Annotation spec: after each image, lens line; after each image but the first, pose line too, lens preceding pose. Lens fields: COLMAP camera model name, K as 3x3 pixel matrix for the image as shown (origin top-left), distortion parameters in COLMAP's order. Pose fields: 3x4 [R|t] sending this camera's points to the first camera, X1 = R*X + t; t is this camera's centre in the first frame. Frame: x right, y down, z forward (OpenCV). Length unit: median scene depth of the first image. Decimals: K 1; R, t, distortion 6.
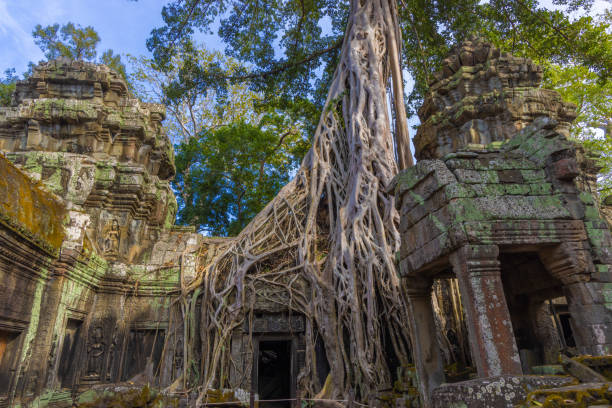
lens RADIAL K [[385.0, 0, 306.0], [0, 385.0, 204.0], [0, 0, 1]] dist [-0.009082, -0.001754]
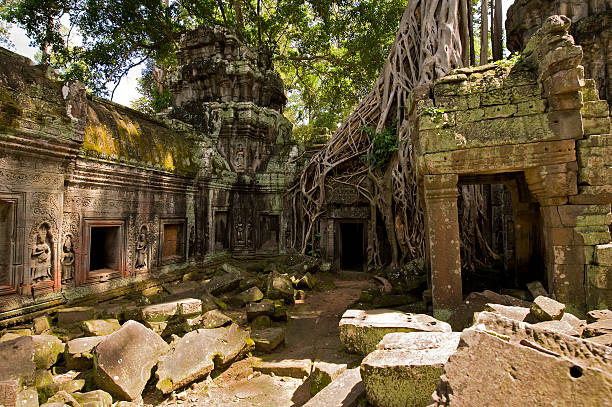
lens RADIAL K [[302.6, 0, 309.1], [0, 302.6, 199.9], [0, 0, 1]] dist [-0.034051, 0.000499]
pose [[0.908156, -0.000345, -0.418632, 0.231542], [0.136346, 0.945719, 0.295001, -0.063687], [0.395807, -0.324986, 0.858907, 0.040988]]
